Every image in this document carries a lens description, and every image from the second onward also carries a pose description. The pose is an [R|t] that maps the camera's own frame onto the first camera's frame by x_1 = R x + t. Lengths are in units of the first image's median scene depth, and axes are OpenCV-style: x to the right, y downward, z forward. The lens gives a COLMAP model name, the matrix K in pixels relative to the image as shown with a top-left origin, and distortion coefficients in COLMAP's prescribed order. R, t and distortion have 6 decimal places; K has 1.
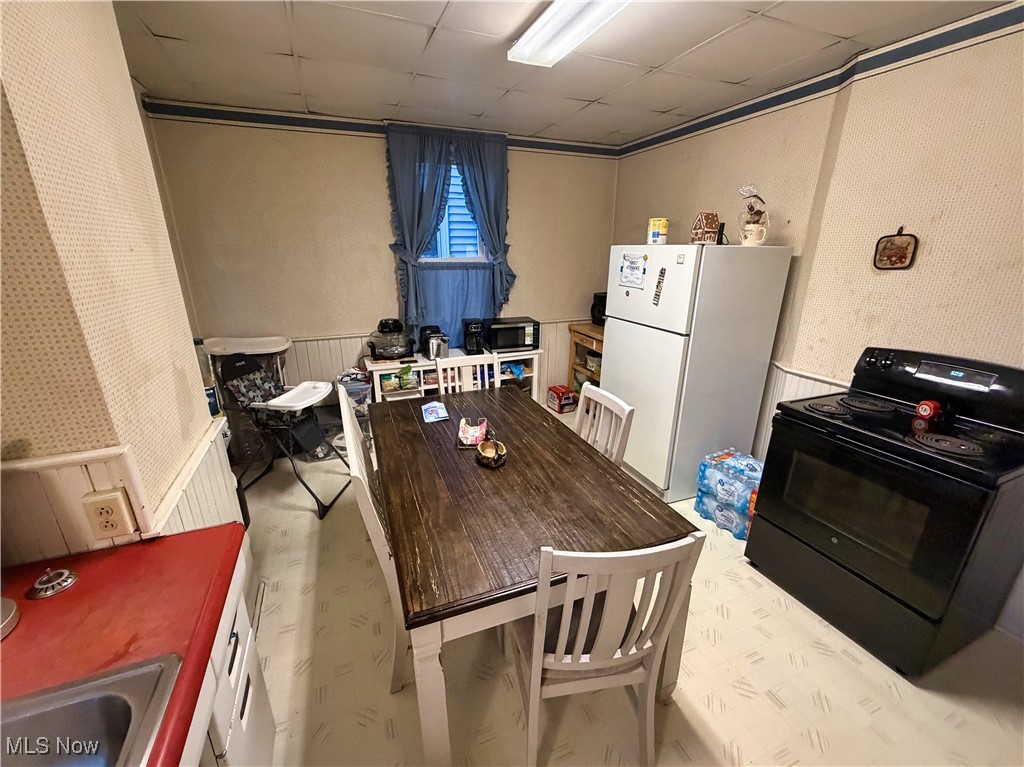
lens RADIAL K [[412.9, 0, 512.0], [0, 412.9, 383.5], [0, 0, 1]] dist [-0.000512, -0.000056]
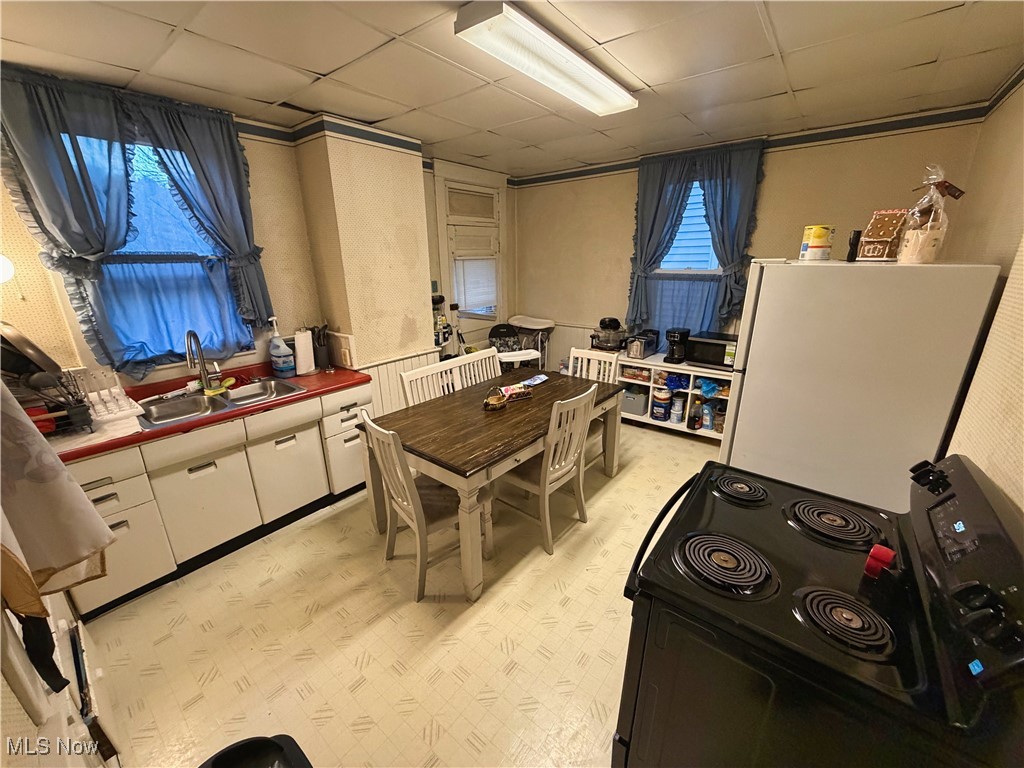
lens RADIAL K [[402.9, 0, 512.0], [0, 402.9, 384.0], [0, 0, 1]] dist [0.000819, -0.000008]
pose [[0.496725, 0.255854, -0.829339, 0.602623], [-0.256115, 0.956219, 0.141599, -0.061586], [0.829258, 0.142070, 0.540506, 0.128687]]
